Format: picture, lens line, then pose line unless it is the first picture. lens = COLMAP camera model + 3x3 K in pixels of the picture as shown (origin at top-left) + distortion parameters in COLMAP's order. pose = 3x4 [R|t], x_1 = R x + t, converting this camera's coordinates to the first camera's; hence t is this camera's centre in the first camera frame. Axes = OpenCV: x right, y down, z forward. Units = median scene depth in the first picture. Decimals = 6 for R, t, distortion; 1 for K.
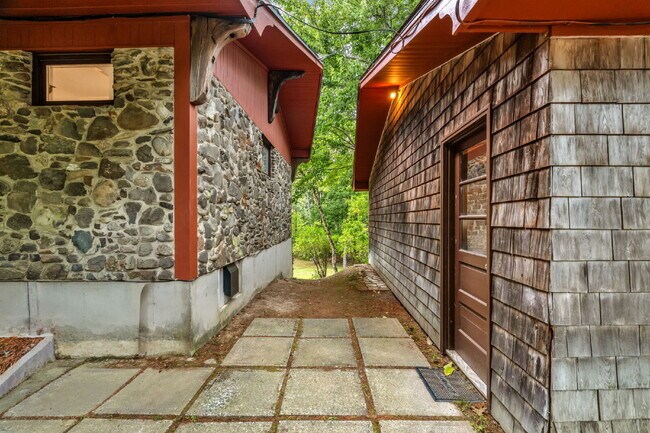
lens RADIAL K [[286.0, 0, 324.6], [0, 286.0, 219.2], [0, 0, 1]] dist [0.001612, 0.000024]
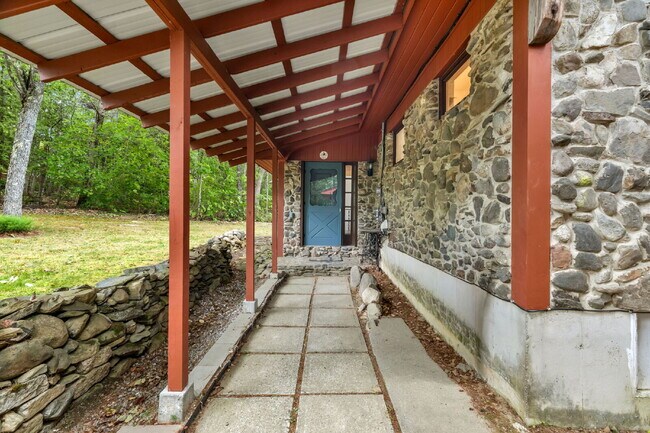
lens RADIAL K [[286.0, 0, 329.2], [0, 286.0, 206.0], [0, 0, 1]] dist [0.001612, 0.000024]
pose [[0.041862, -0.008508, -0.999087, 0.182962], [-0.018158, 0.999792, -0.009275, -0.013674], [0.998958, 0.018529, 0.041699, 0.506709]]
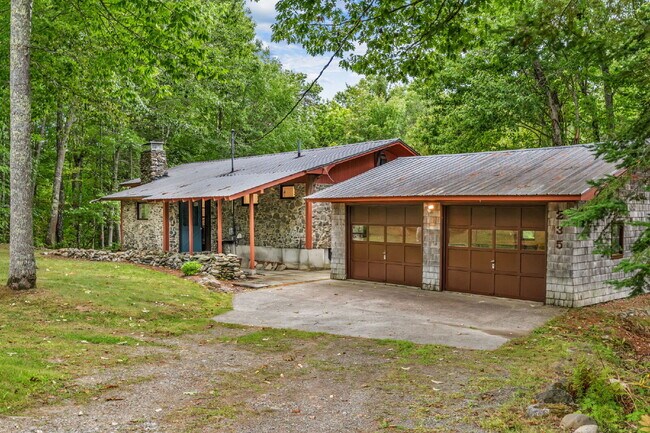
lens RADIAL K [[604.5, 0, 324.2], [0, 604.5, 219.3], [0, 0, 1]] dist [-0.001372, 0.000000]
pose [[0.696526, 0.008858, -0.717477, 5.012310], [-0.004939, 0.999959, 0.007550, -0.208212], [0.717515, -0.001715, 0.696541, -4.053335]]
